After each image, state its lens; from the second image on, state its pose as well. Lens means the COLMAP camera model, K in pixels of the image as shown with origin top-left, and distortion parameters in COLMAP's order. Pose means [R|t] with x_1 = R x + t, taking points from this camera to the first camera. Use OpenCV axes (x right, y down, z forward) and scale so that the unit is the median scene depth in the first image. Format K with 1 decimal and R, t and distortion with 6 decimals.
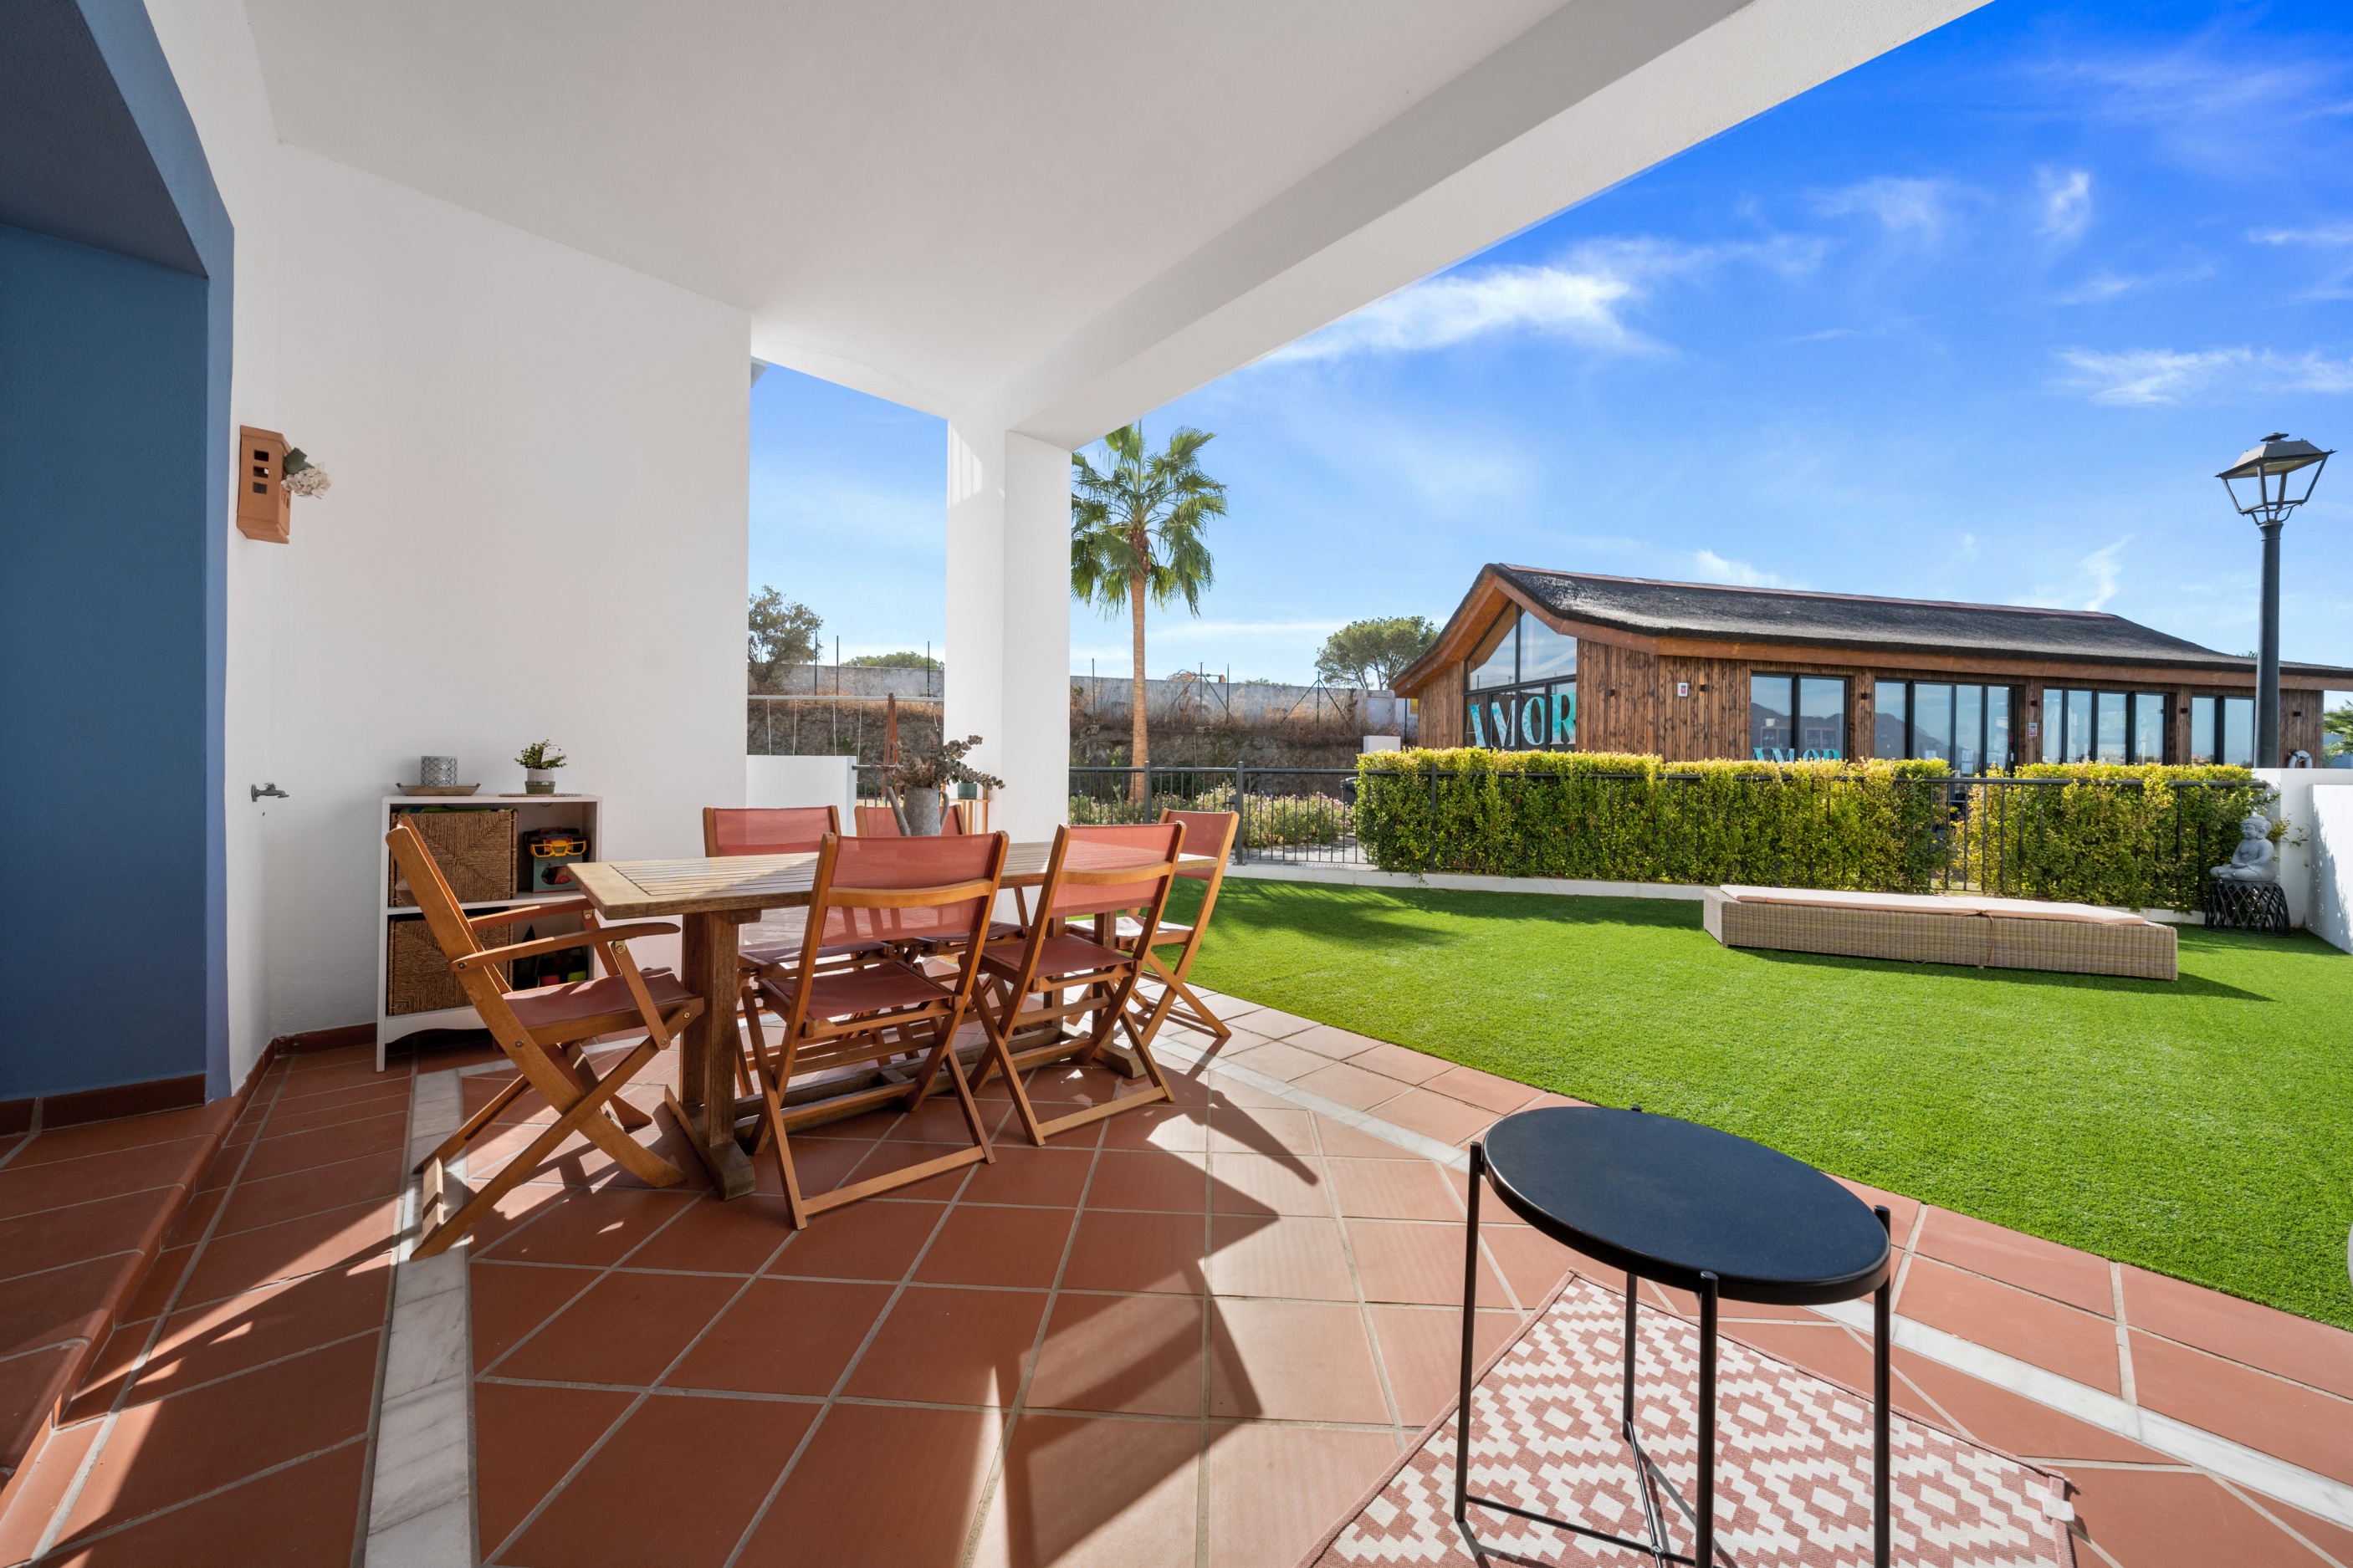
lens RADIAL K [[809.9, 0, 1183.3], [0, 809.9, 772.6], [0, 0, 1]] dist [-0.002116, -0.000213]
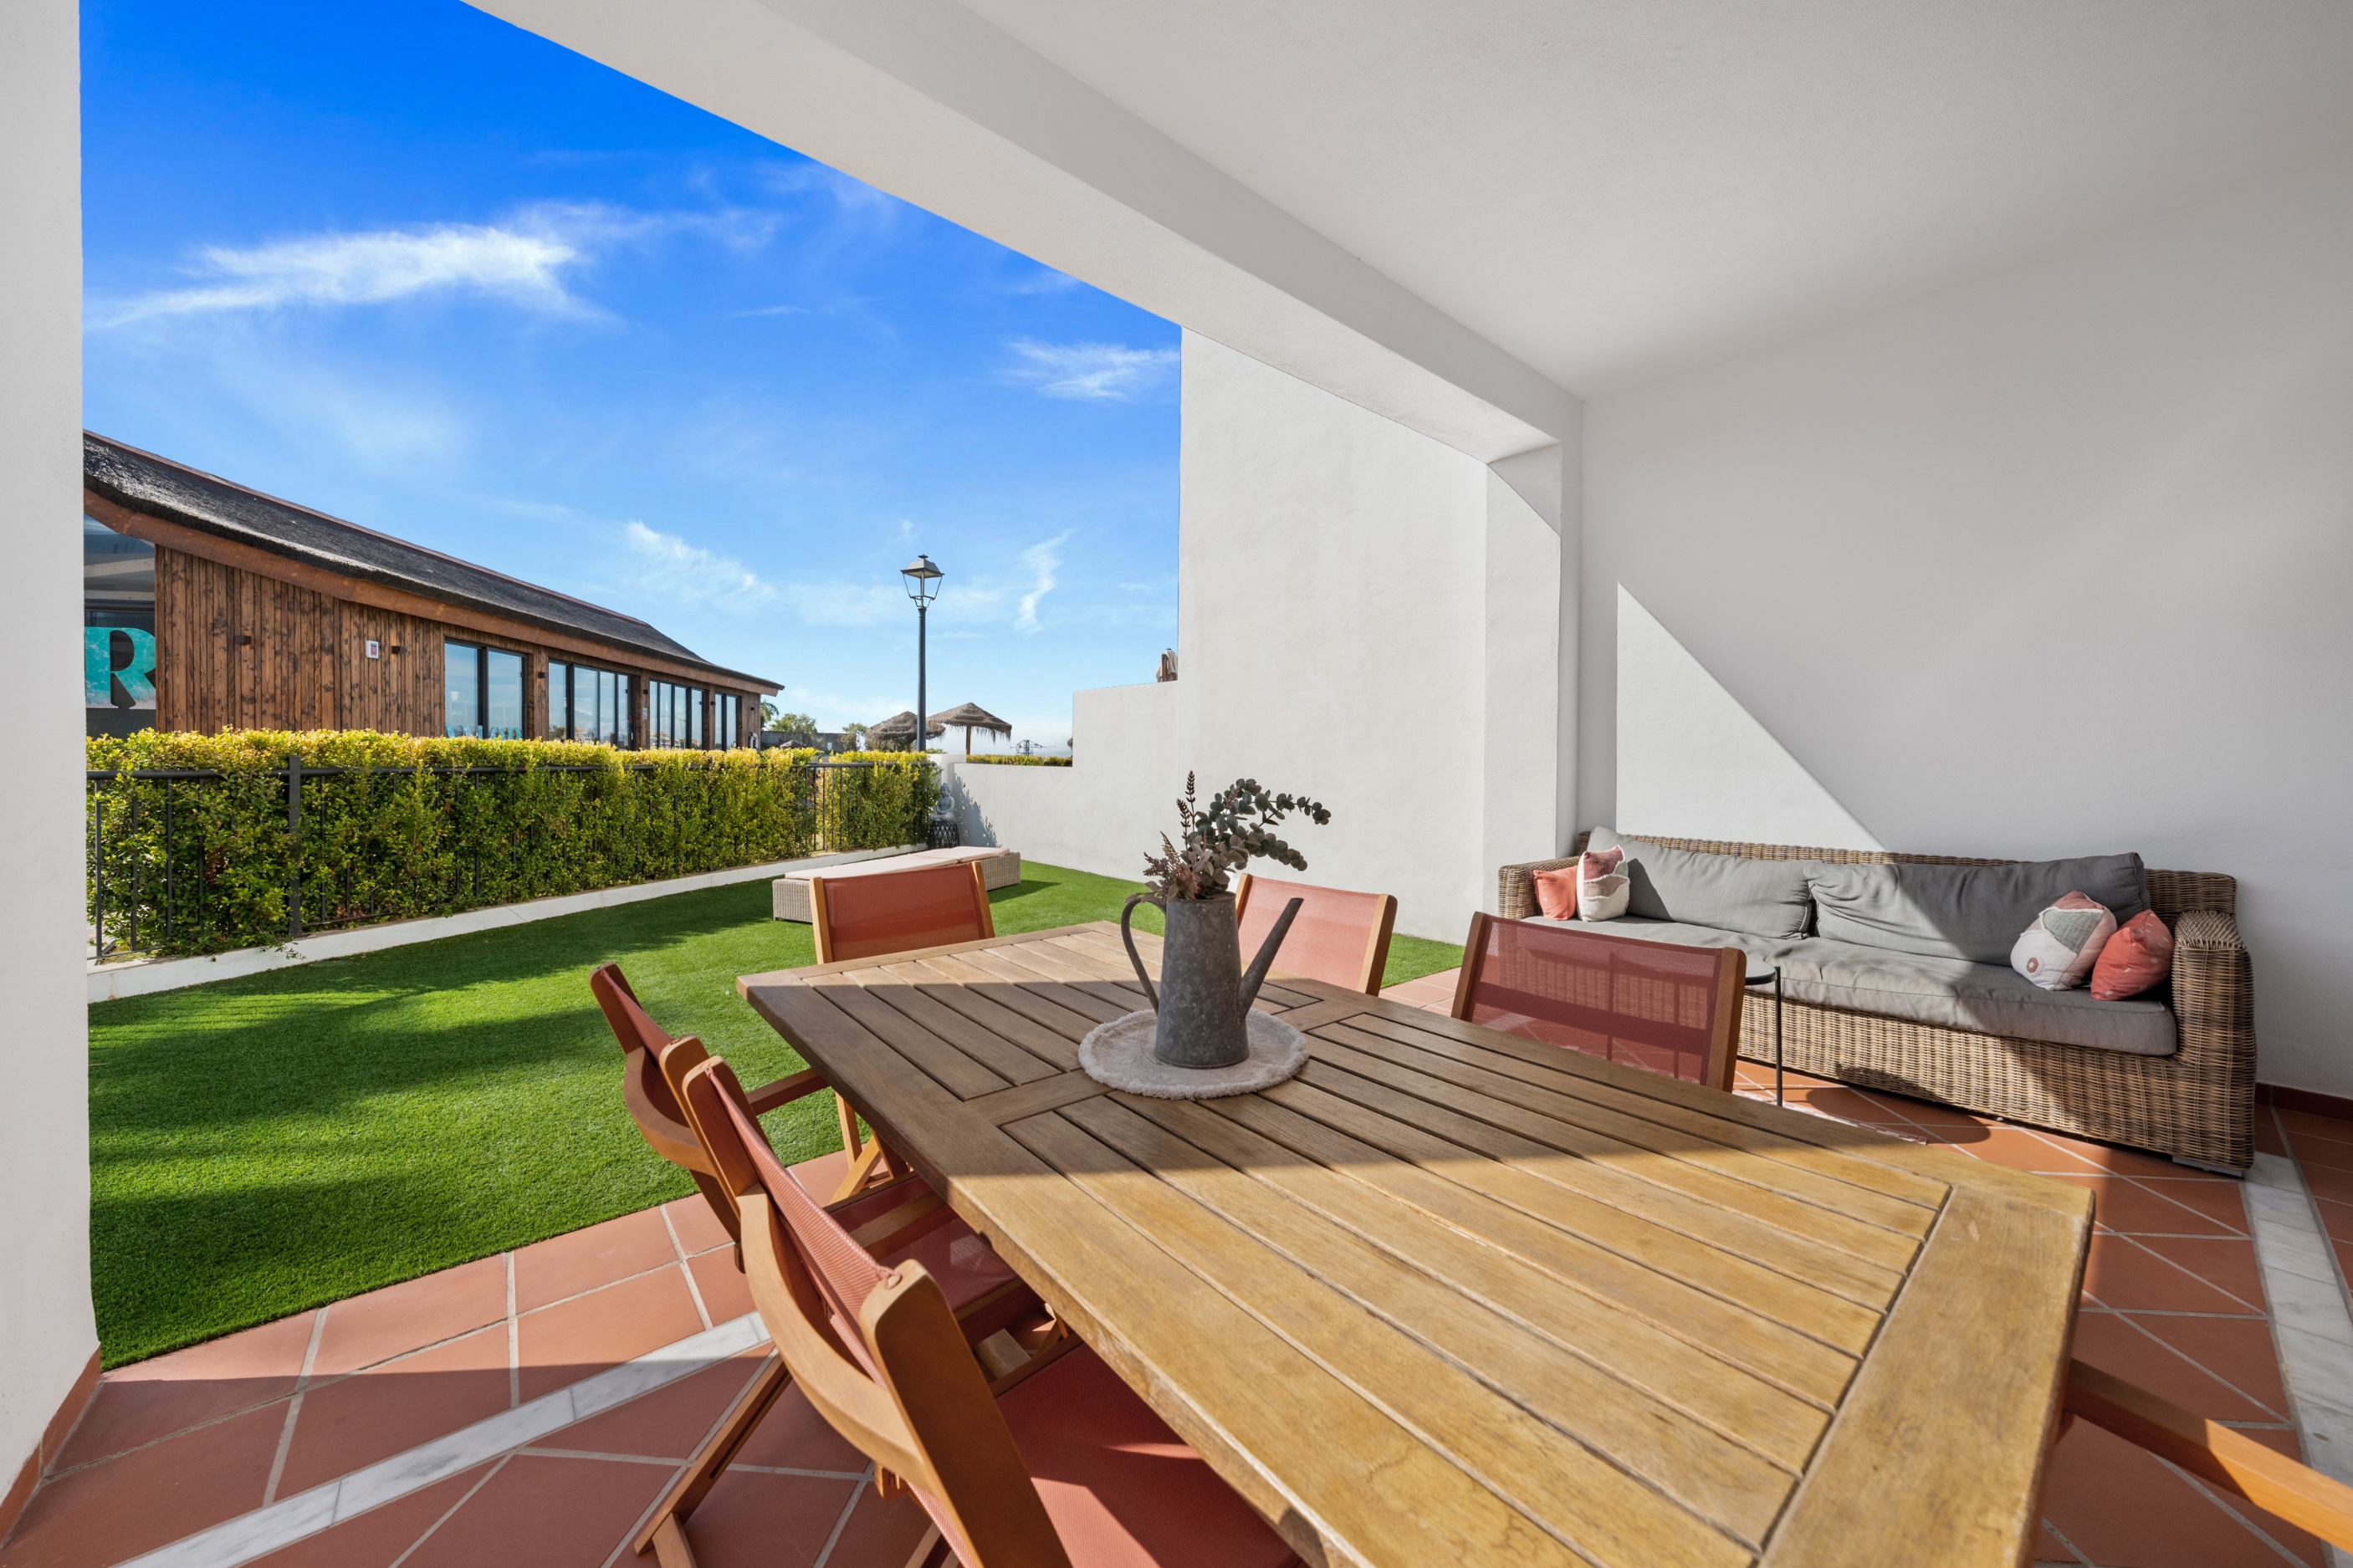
lens RADIAL K [[813.2, 0, 1189.7], [0, 813.2, 764.2], [0, 0, 1]] dist [-0.000461, -0.000176]
pose [[0.034877, -0.025311, 0.999071, -0.151865], [-0.002669, 0.999673, 0.025419, -0.012679], [-0.999388, -0.003553, 0.034798, 0.175221]]
